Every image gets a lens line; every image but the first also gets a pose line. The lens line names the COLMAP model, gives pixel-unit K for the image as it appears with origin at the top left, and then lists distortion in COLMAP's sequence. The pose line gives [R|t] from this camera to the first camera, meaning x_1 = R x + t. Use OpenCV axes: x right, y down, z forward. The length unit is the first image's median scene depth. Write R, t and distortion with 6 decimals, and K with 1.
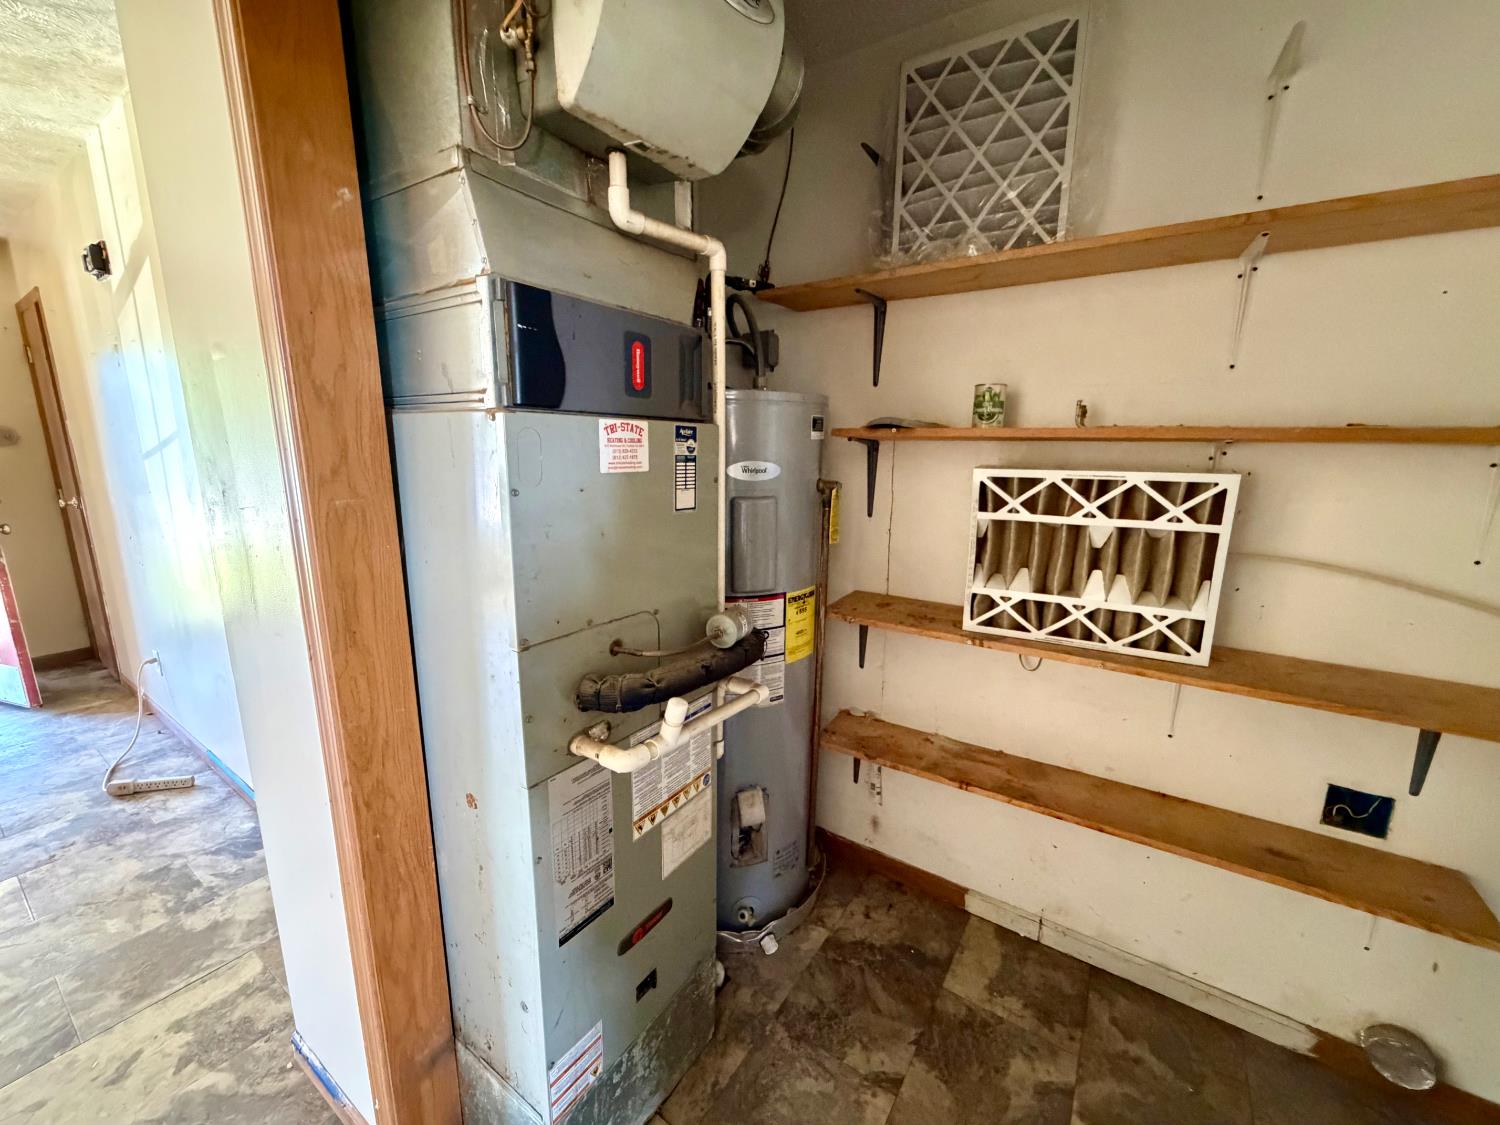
lens RADIAL K [[600.2, 0, 752.5], [0, 600.2, 564.2], [0, 0, 1]] dist [0.000121, -0.000266]
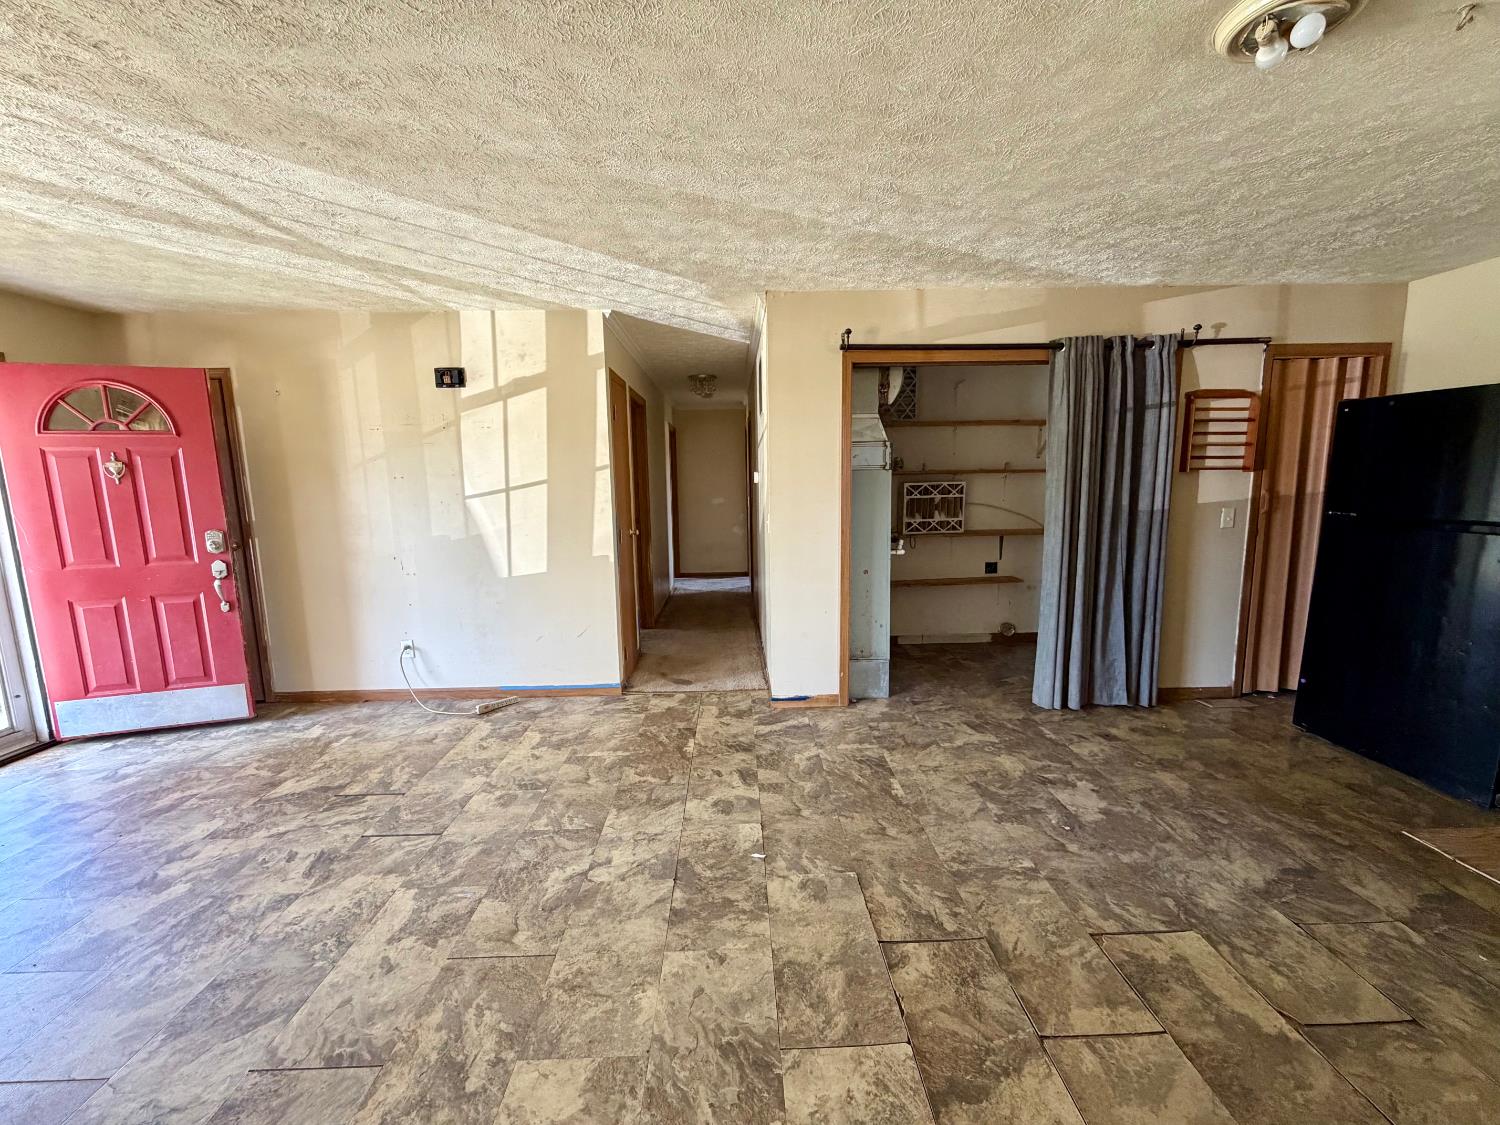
lens RADIAL K [[600.2, 0, 748.2], [0, 600.2, 563.3], [0, 0, 1]] dist [0.000121, -0.000266]
pose [[0.812331, -0.105381, 0.573596, -2.362883], [0.143389, 0.989437, -0.021290, 0.232255], [-0.565294, 0.099542, 0.818862, -1.220070]]
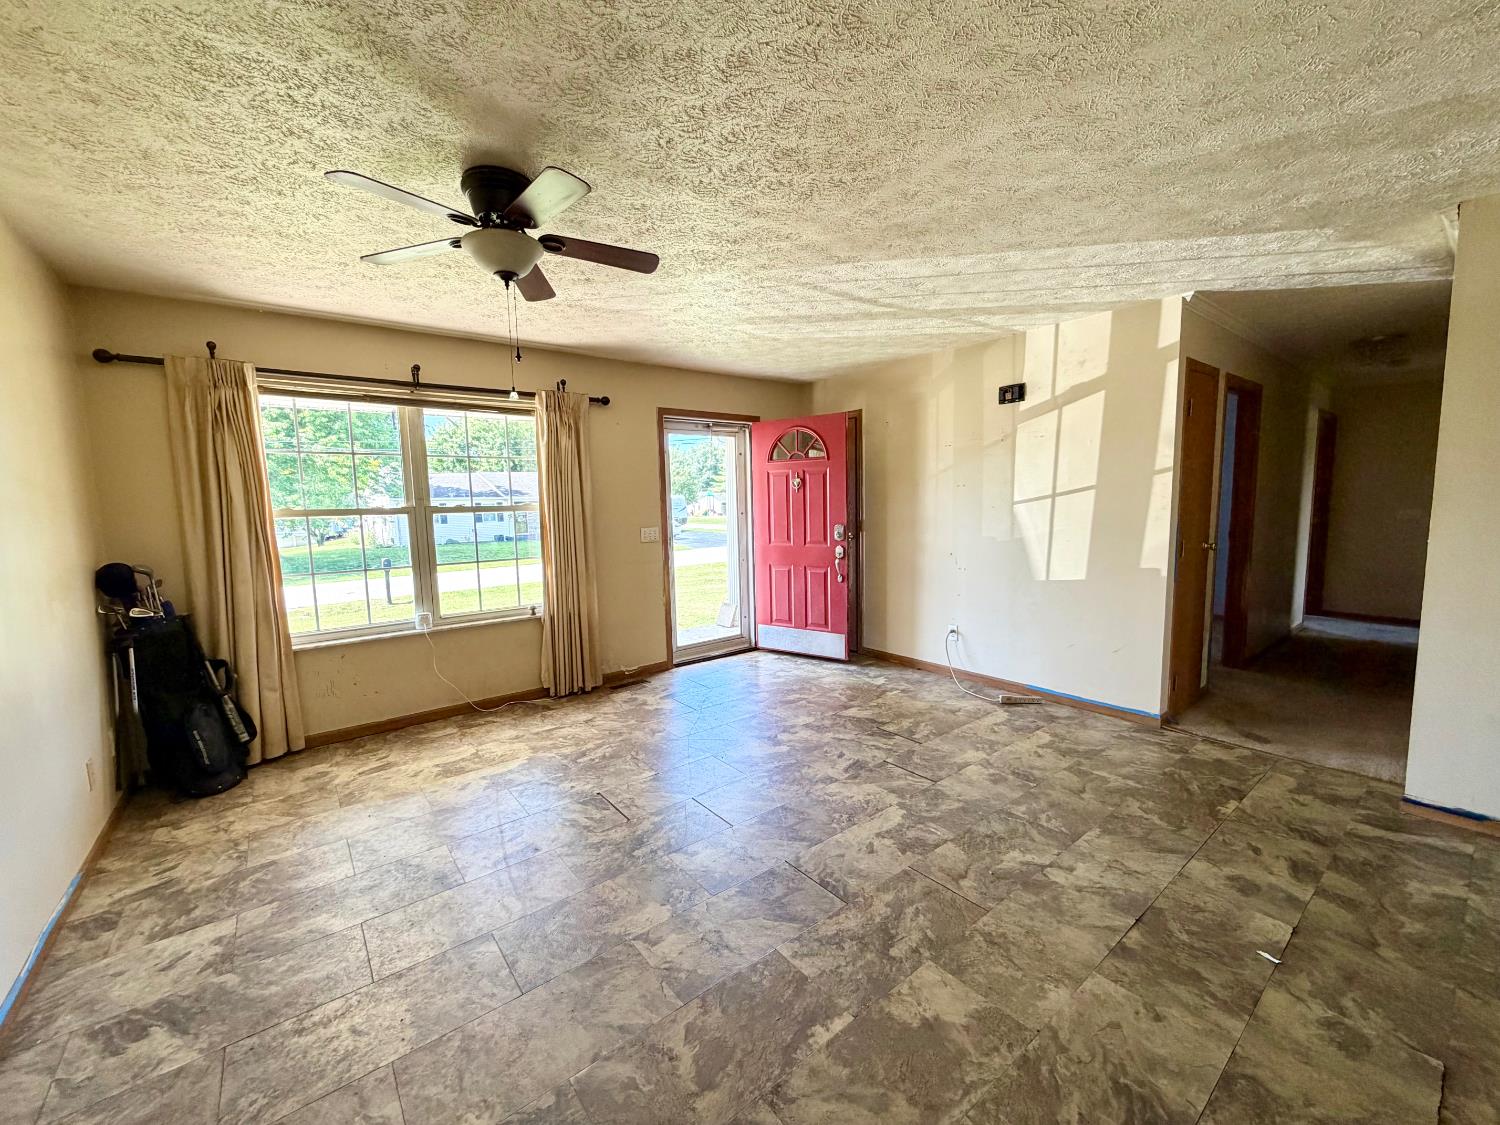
lens RADIAL K [[600.2, 0, 742.5], [0, 600.2, 561.8], [0, 0, 1]] dist [0.000121, -0.000266]
pose [[0.949740, -0.001476, -0.313038, -2.149038], [-0.030015, 0.994952, -0.095755, 0.306697], [0.311599, 0.100338, 0.944901, -1.471802]]
